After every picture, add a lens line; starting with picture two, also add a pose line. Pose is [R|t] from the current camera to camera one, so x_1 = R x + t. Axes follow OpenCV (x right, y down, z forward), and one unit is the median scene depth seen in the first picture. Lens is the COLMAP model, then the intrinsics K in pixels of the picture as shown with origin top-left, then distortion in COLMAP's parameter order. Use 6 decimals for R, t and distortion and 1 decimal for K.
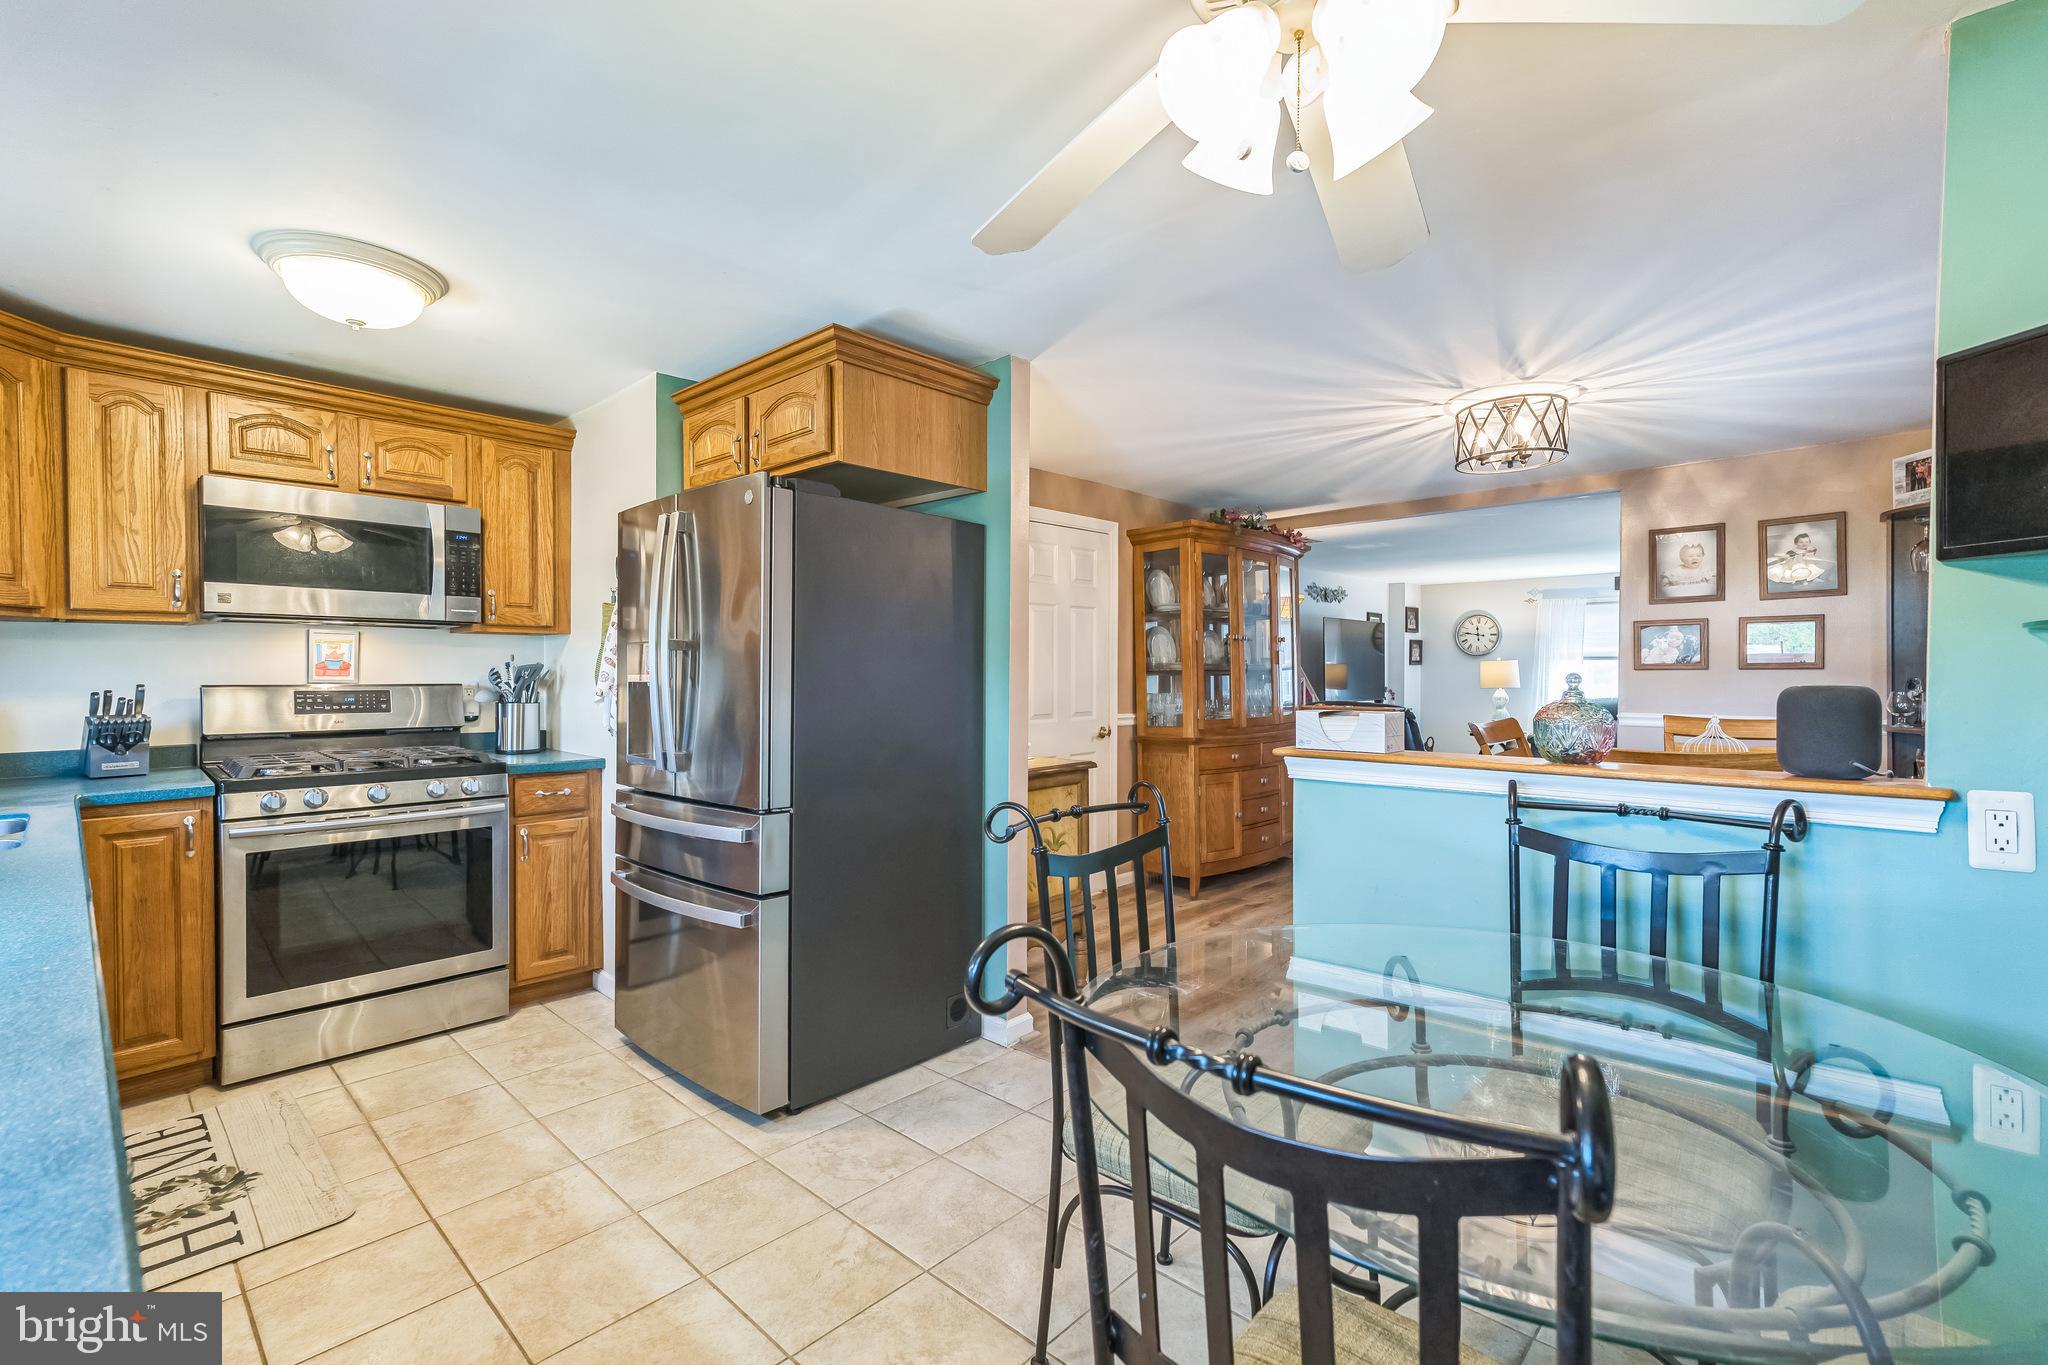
lens RADIAL K [[900.2, 0, 1024.4], [0, 900.2, 686.7], [0, 0, 1]] dist [0.008264, 0.000484]
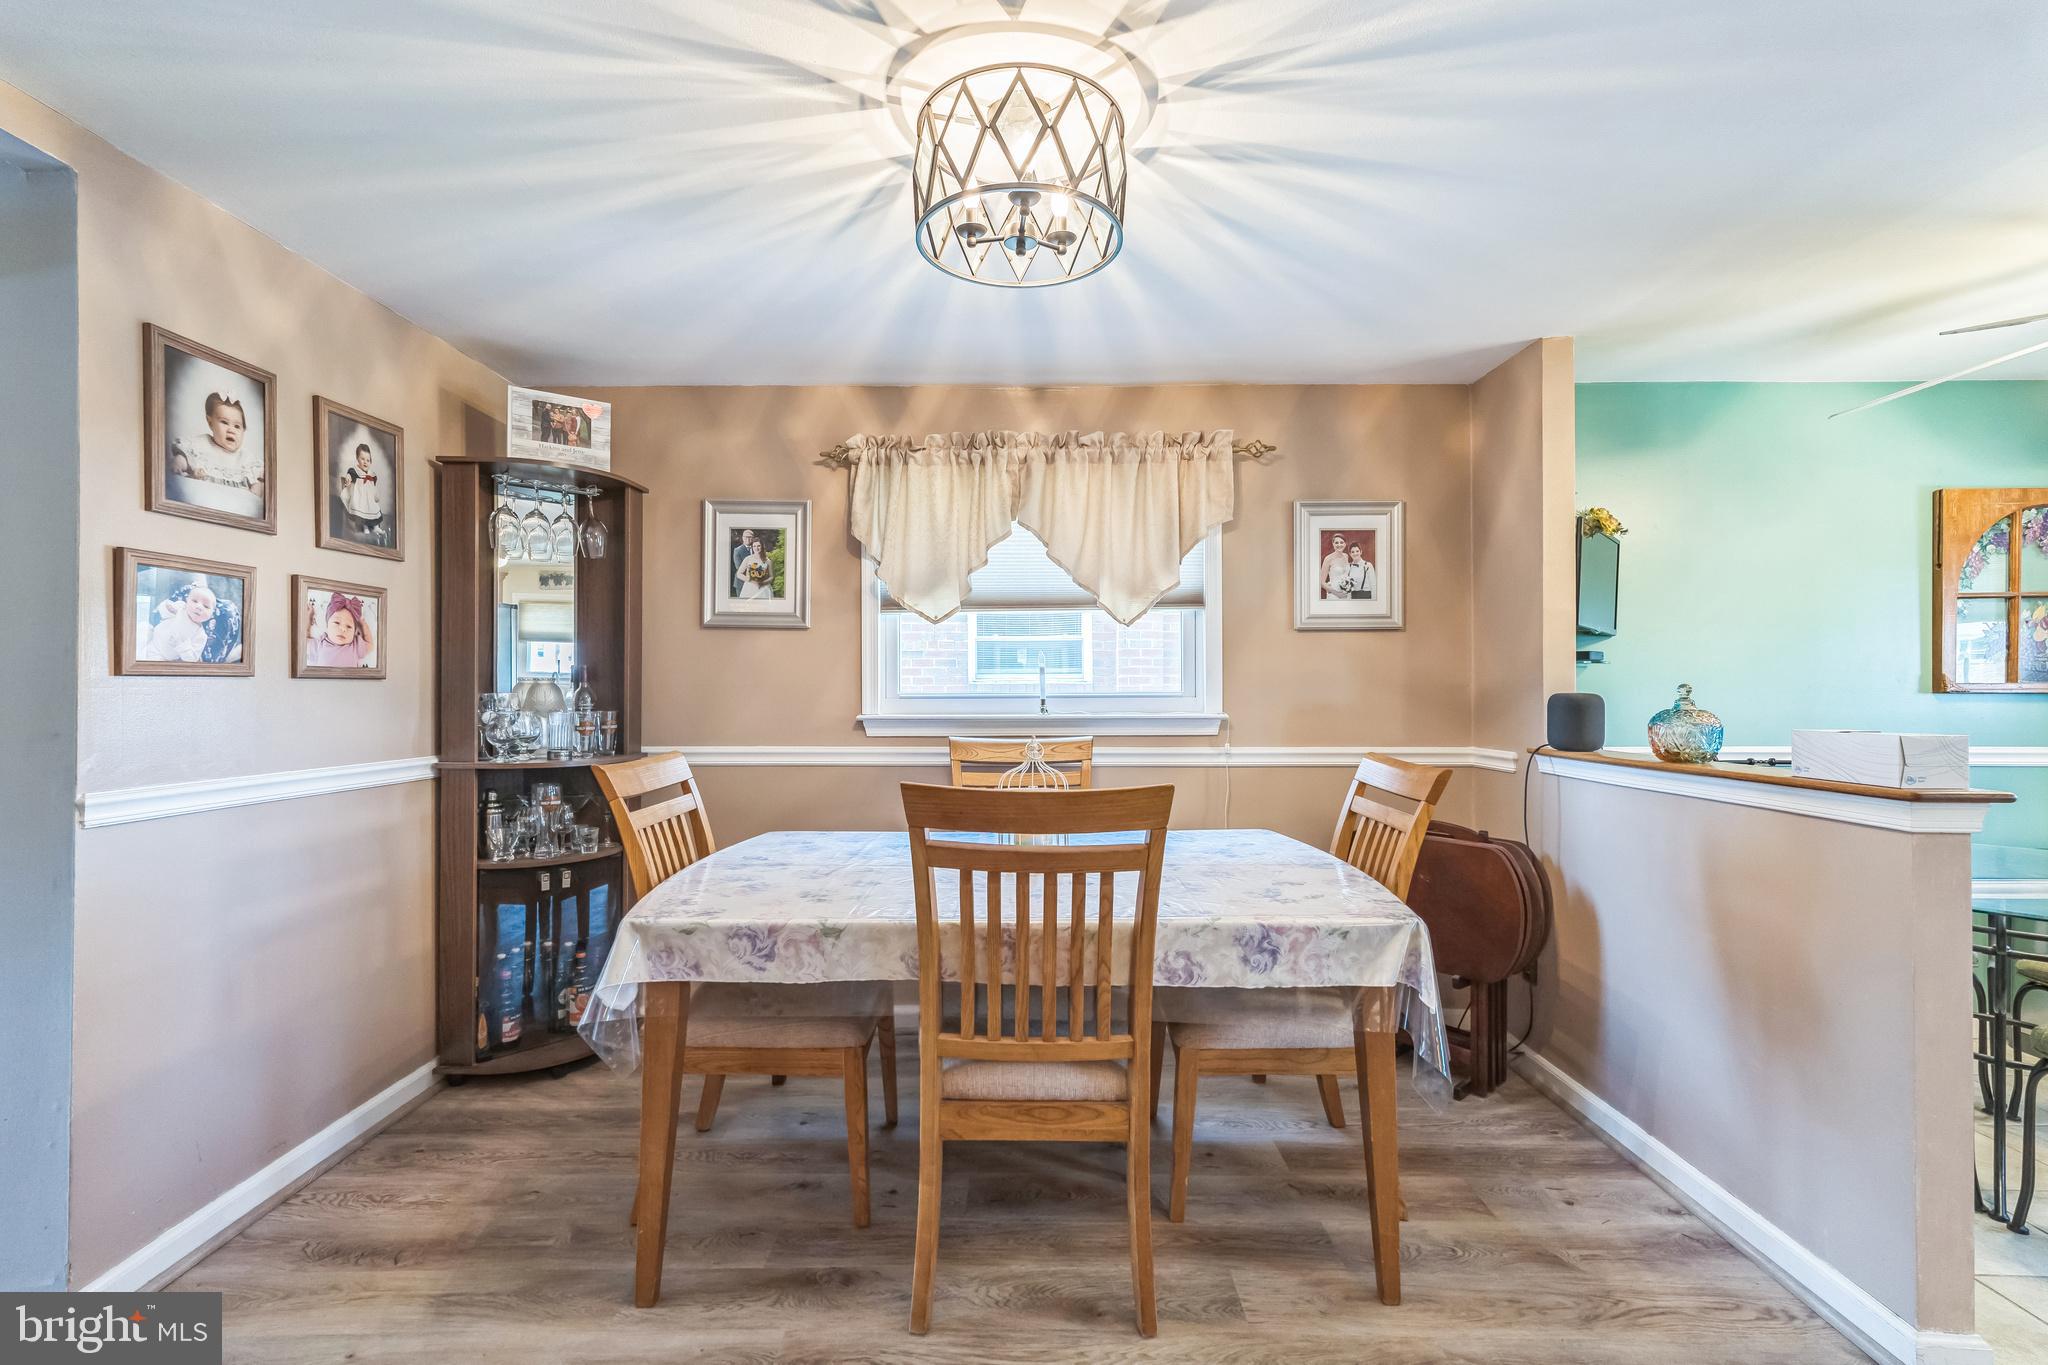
lens RADIAL K [[900.2, 0, 1024.4], [0, 900.2, 686.7], [0, 0, 1]] dist [0.008264, 0.000484]
pose [[-0.679013, 0.003905, 0.734116, 0.126752], [0.013282, 0.999888, 0.006966, -0.010738], [-0.734006, 0.014481, -0.678989, 0.917267]]
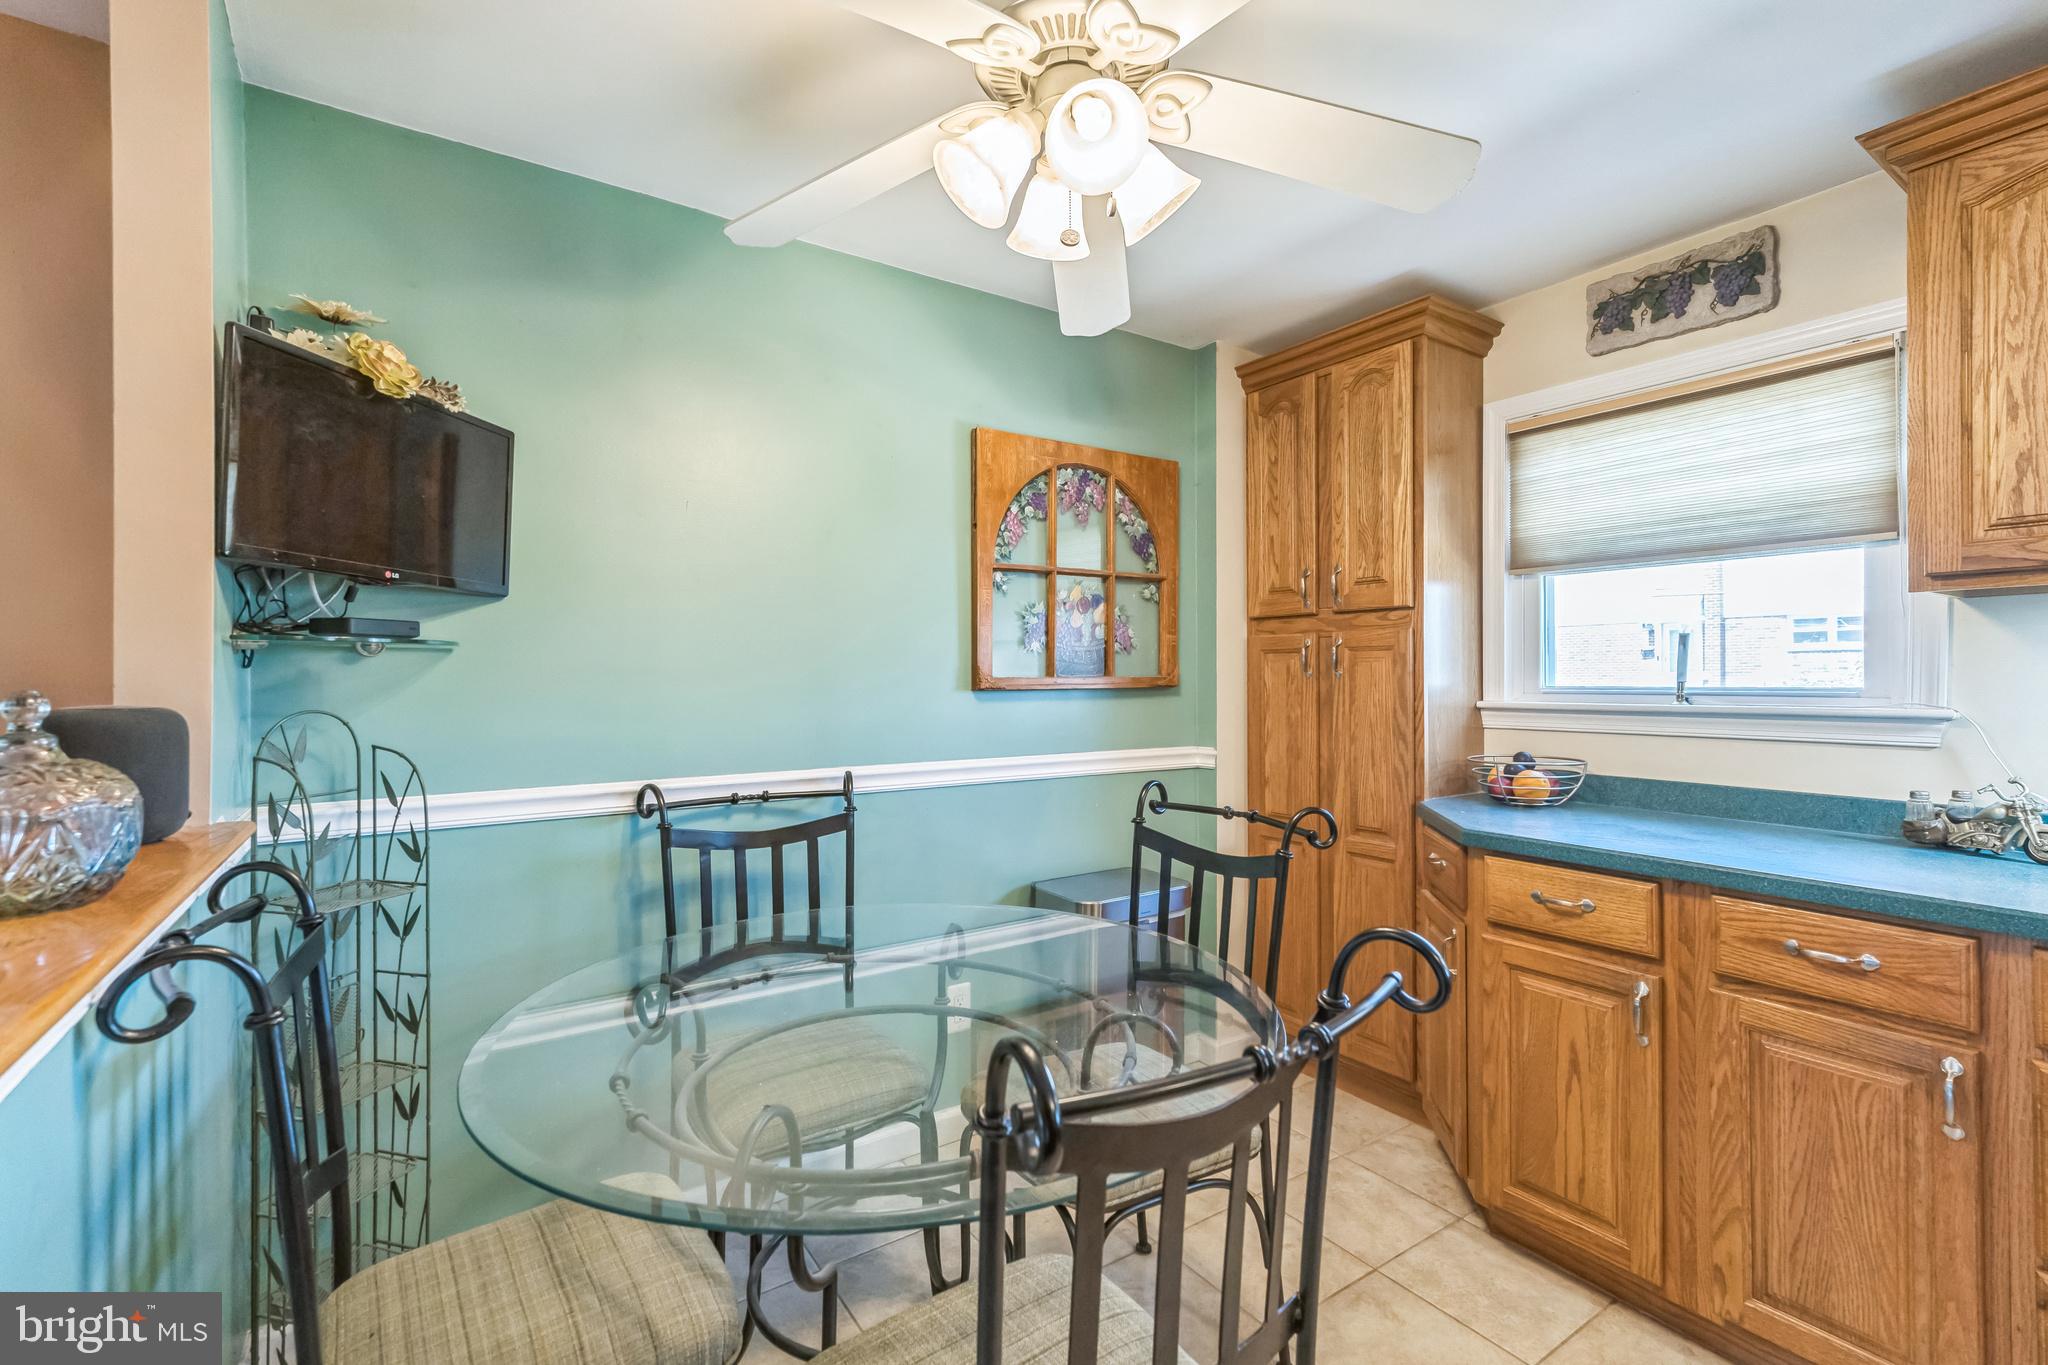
lens RADIAL K [[913.3, 0, 1023.4], [0, 913.3, 670.7], [0, 0, 1]] dist [0.008824, 0.000356]
pose [[-0.974943, 0.006357, 0.222362, 0.025568], [0.008229, 0.999938, 0.007492, -0.007836], [-0.222301, 0.009134, -0.974935, 0.499413]]
